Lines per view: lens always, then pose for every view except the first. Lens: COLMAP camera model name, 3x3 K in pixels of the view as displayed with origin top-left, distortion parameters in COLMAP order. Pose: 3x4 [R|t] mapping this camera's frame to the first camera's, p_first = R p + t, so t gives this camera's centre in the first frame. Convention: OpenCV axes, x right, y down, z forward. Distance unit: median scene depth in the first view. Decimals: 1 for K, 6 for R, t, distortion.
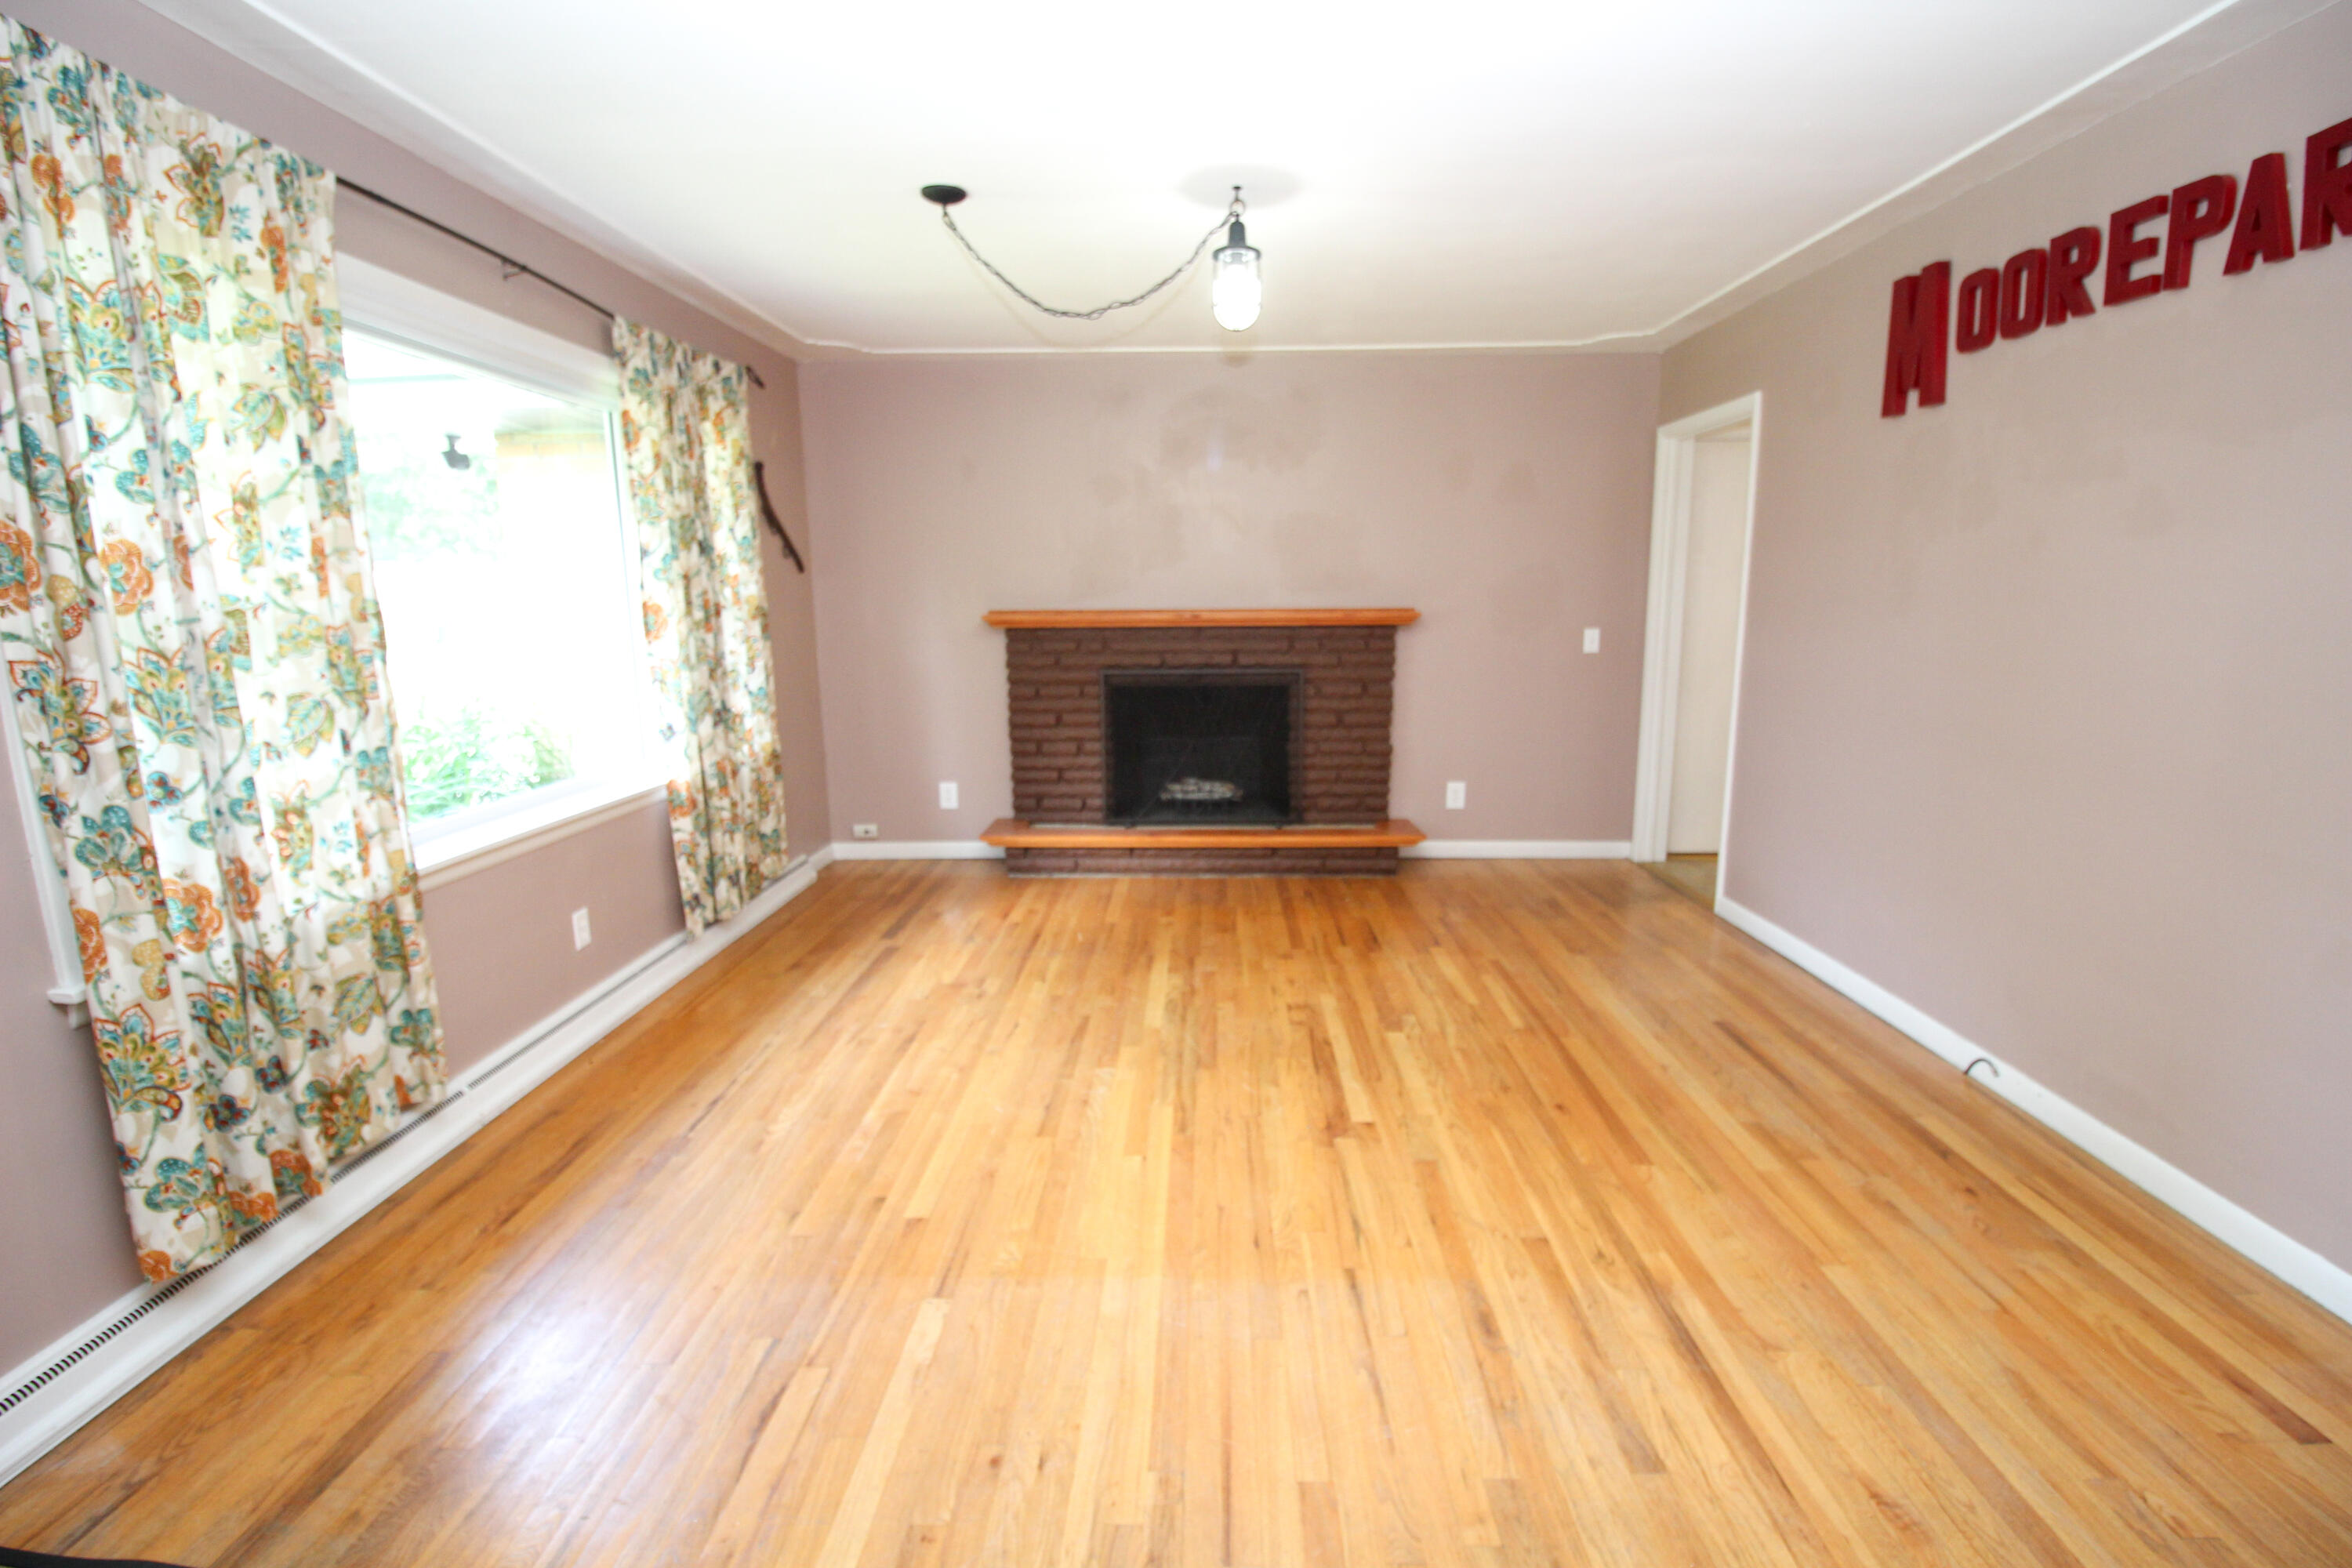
lens RADIAL K [[1087.3, 0, 1188.0], [0, 1087.3, 785.2], [0, 0, 1]] dist [-0.008702, -0.007229]
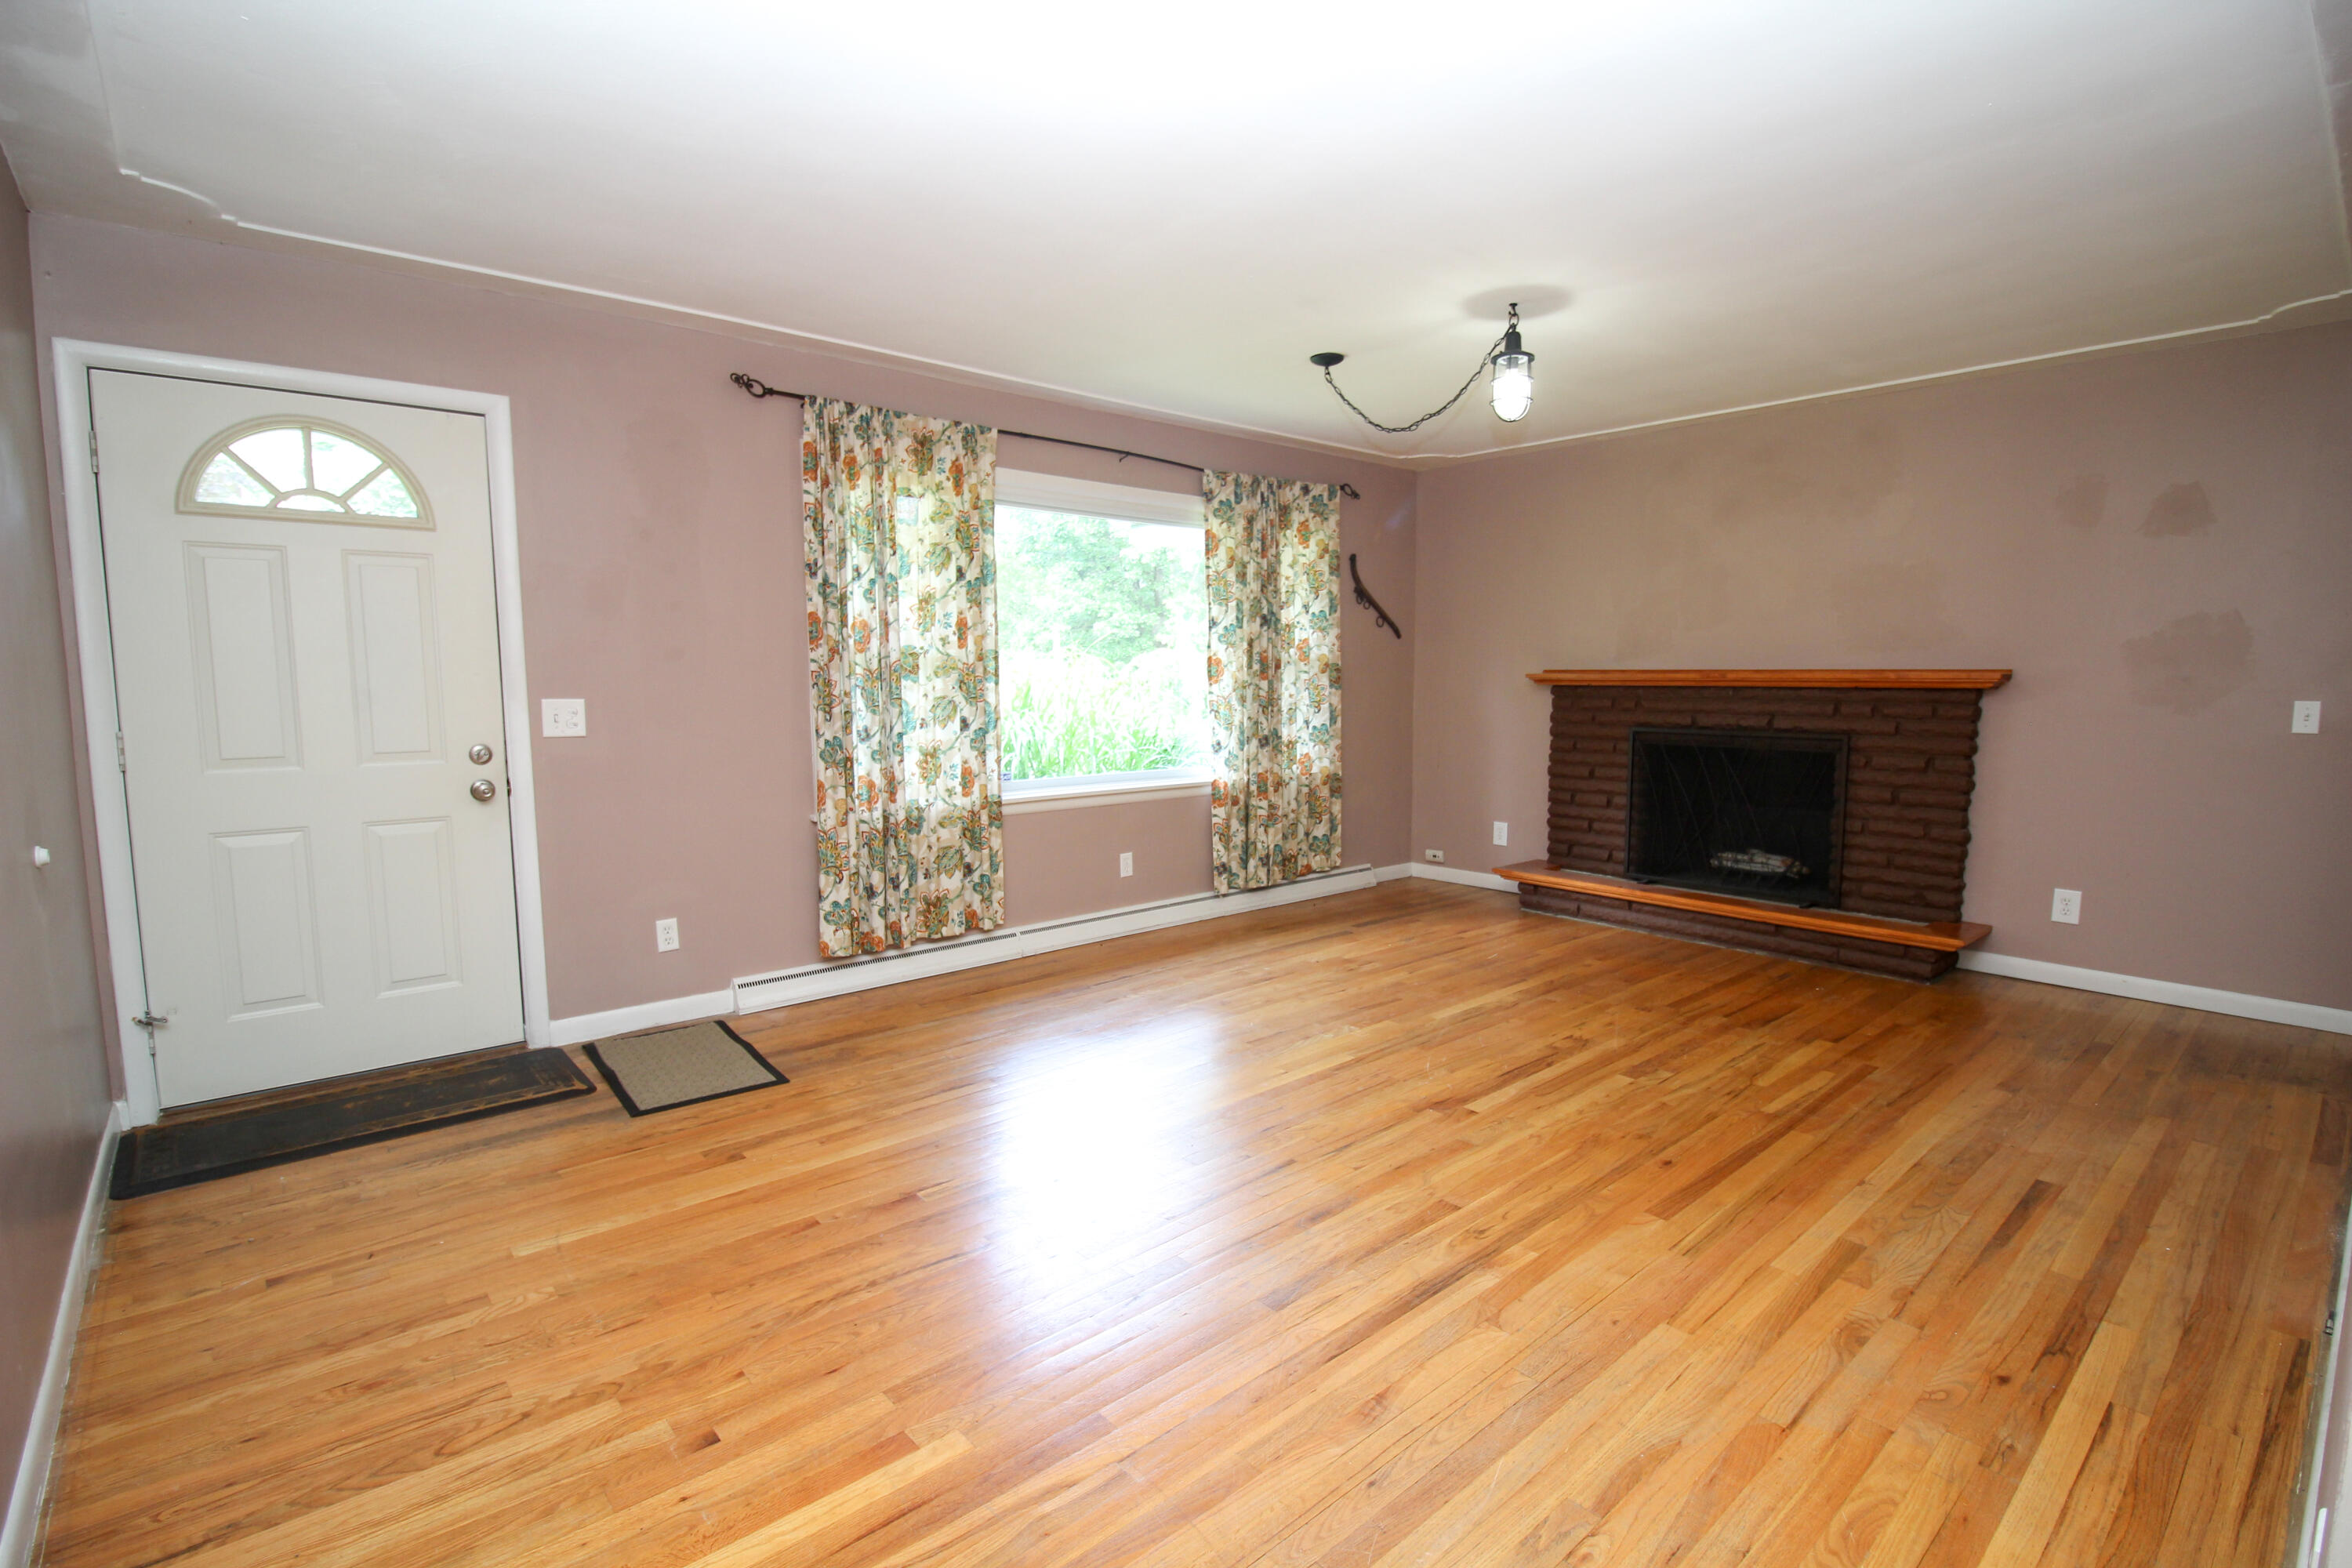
lens RADIAL K [[1087.3, 0, 1187.4], [0, 1087.3, 776.2], [0, 0, 1]] dist [-0.008702, -0.007229]
pose [[0.676798, 0.076225, -0.732212, 0.691888], [-0.133014, 0.990917, -0.019791, 0.029264], [0.724053, 0.110789, 0.680789, -0.006588]]
